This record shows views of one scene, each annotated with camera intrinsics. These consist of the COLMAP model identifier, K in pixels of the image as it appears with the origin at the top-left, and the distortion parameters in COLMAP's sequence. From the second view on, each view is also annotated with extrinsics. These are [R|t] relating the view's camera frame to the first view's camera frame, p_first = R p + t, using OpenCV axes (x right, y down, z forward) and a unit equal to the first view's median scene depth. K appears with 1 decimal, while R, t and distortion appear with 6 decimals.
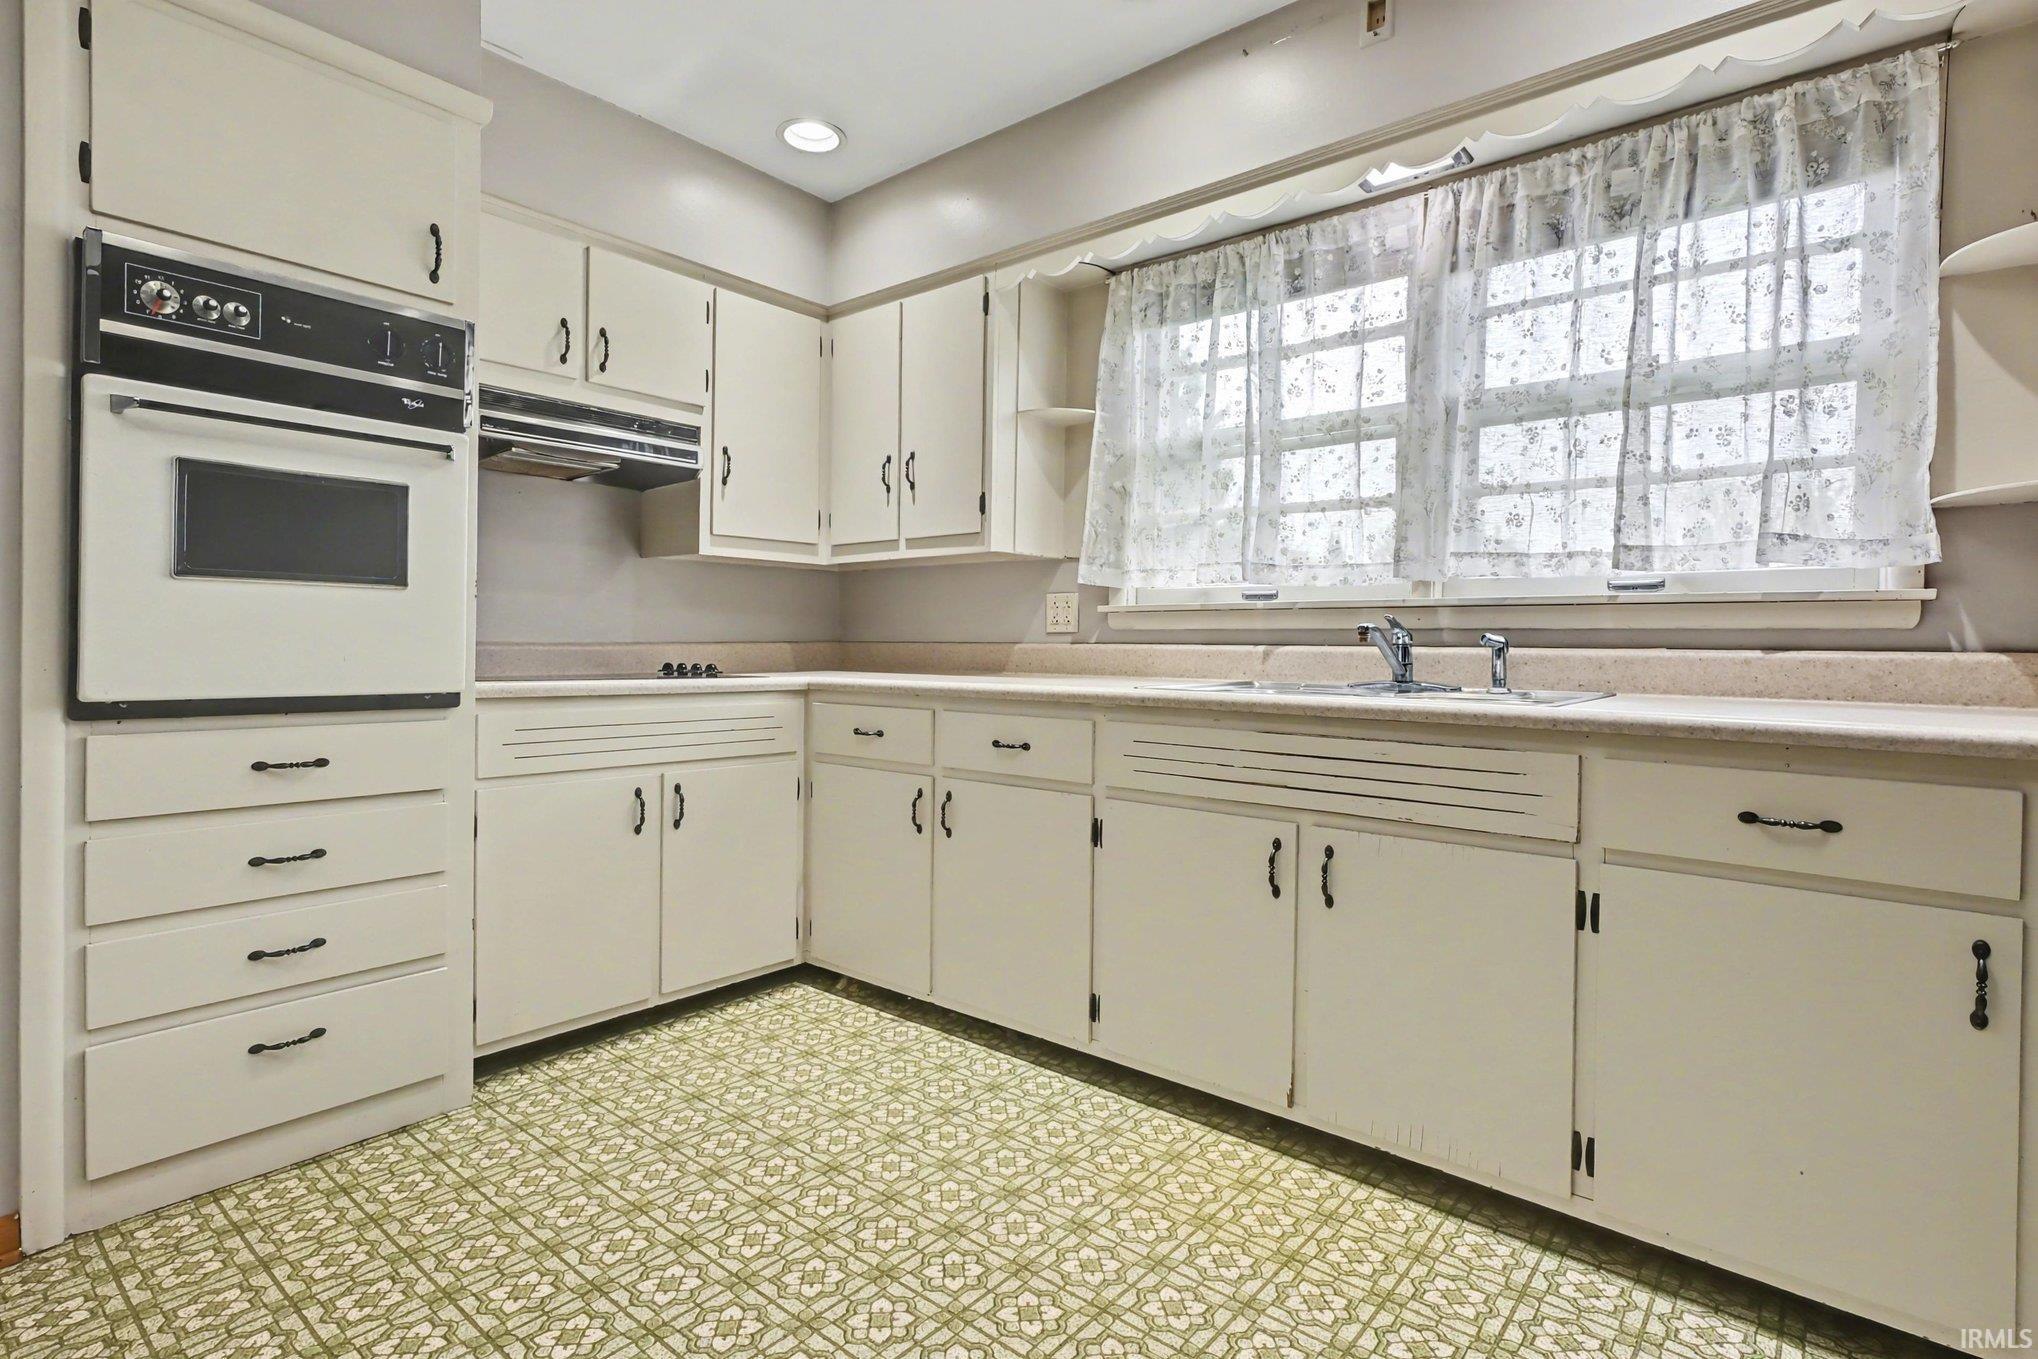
lens RADIAL K [[1030.9, 0, 1018.3], [0, 1030.9, 645.5], [0, 0, 1]] dist [0.025760, -0.000199]
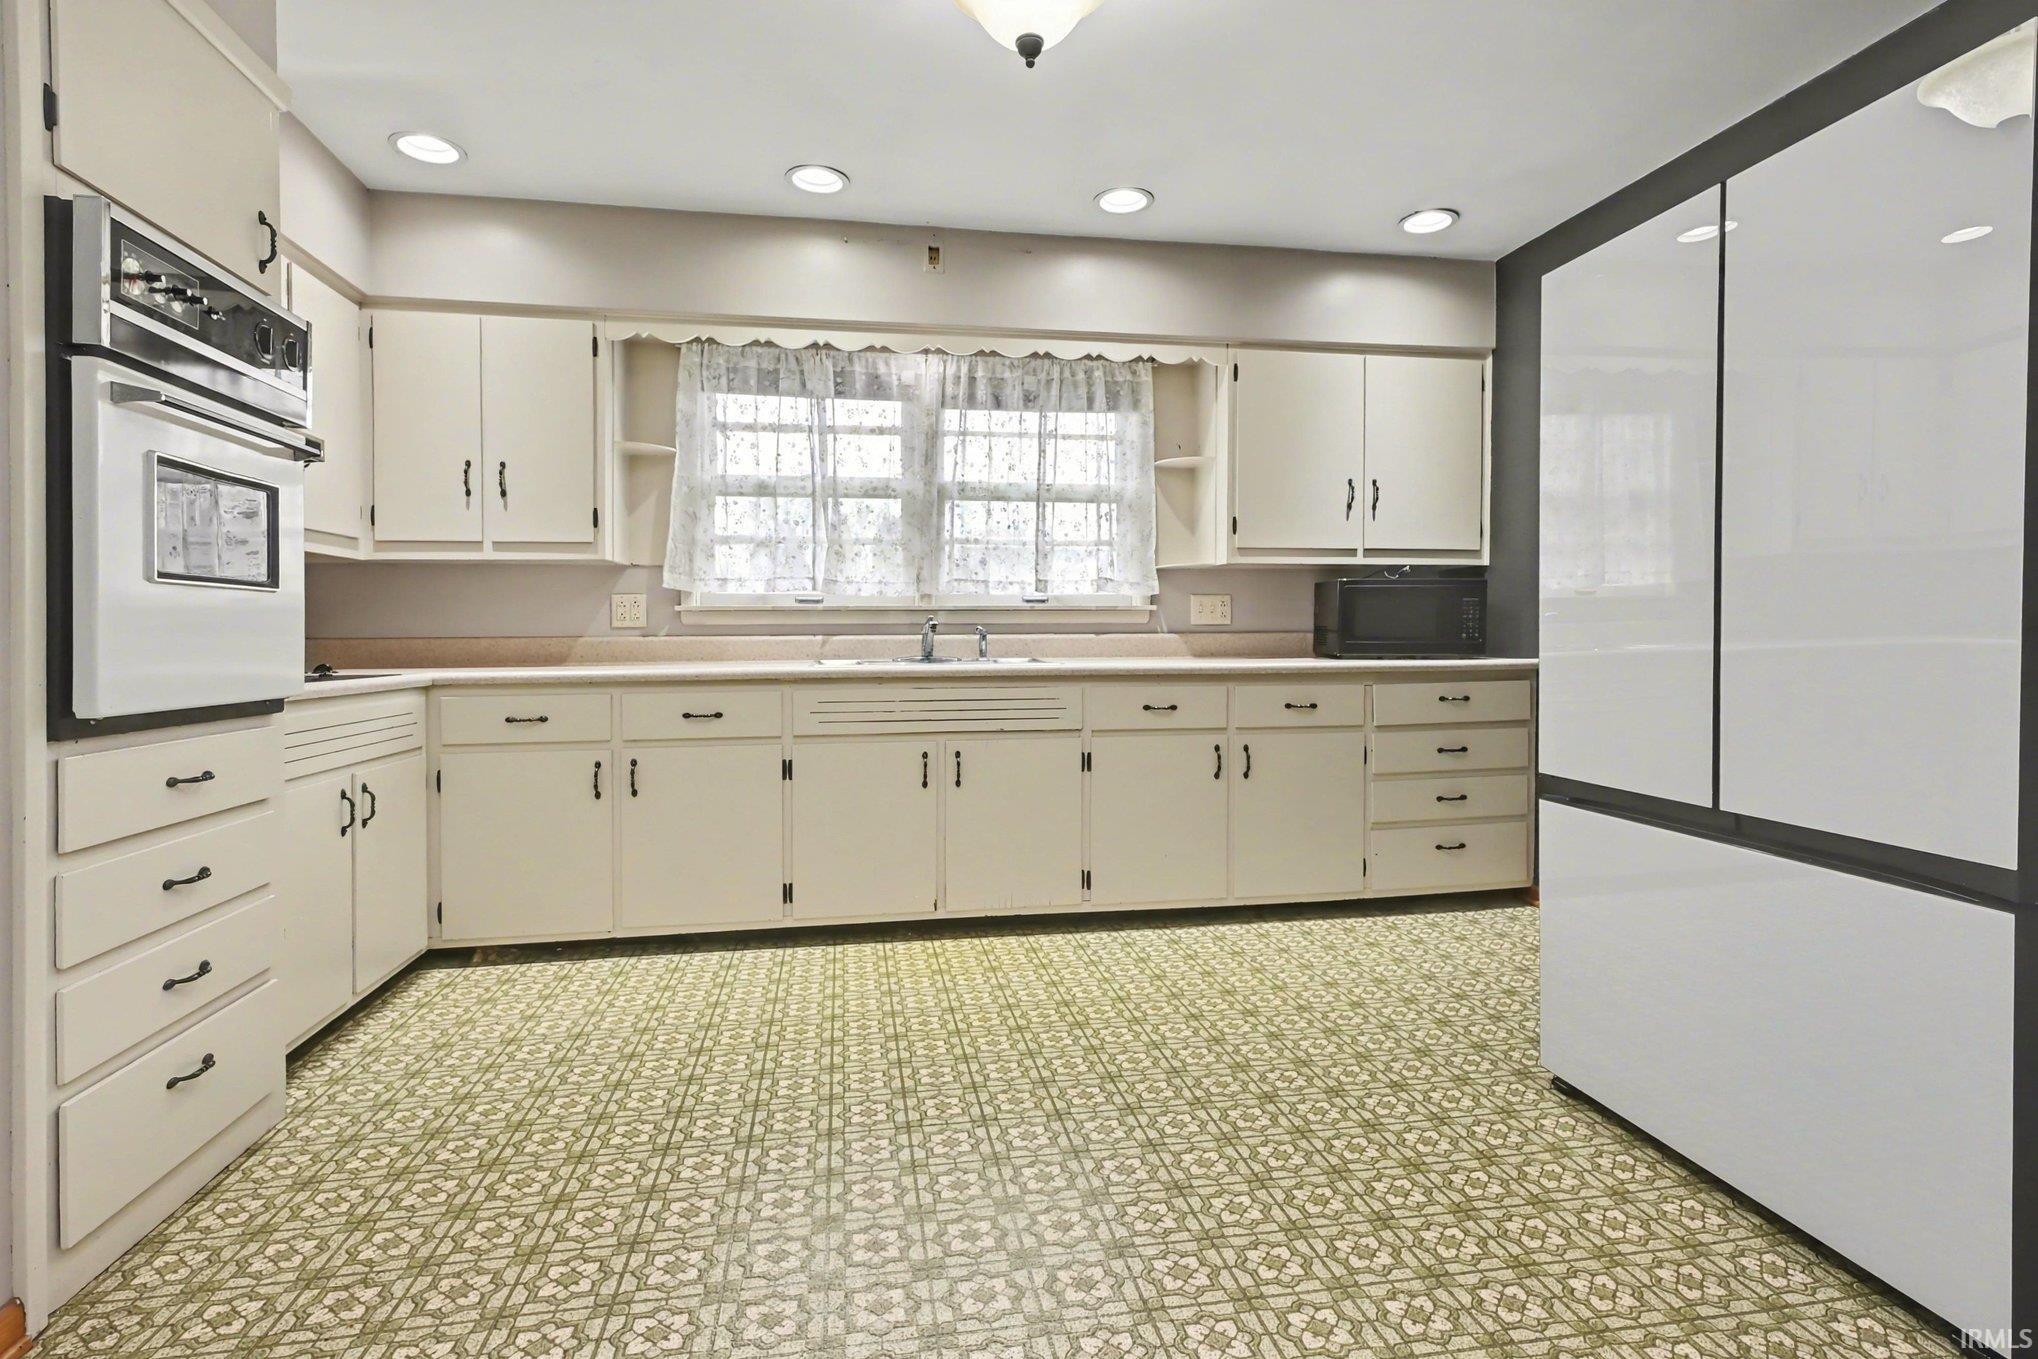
lens RADIAL K [[1030.9, 0, 1018.3], [0, 1030.9, 645.5], [0, 0, 1]] dist [0.025760, -0.000199]
pose [[0.642462, -0.022318, 0.765993, -0.770190], [0.013942, 0.999751, 0.017436, -0.008588], [-0.766191, -0.000523, 0.642613, -0.146631]]
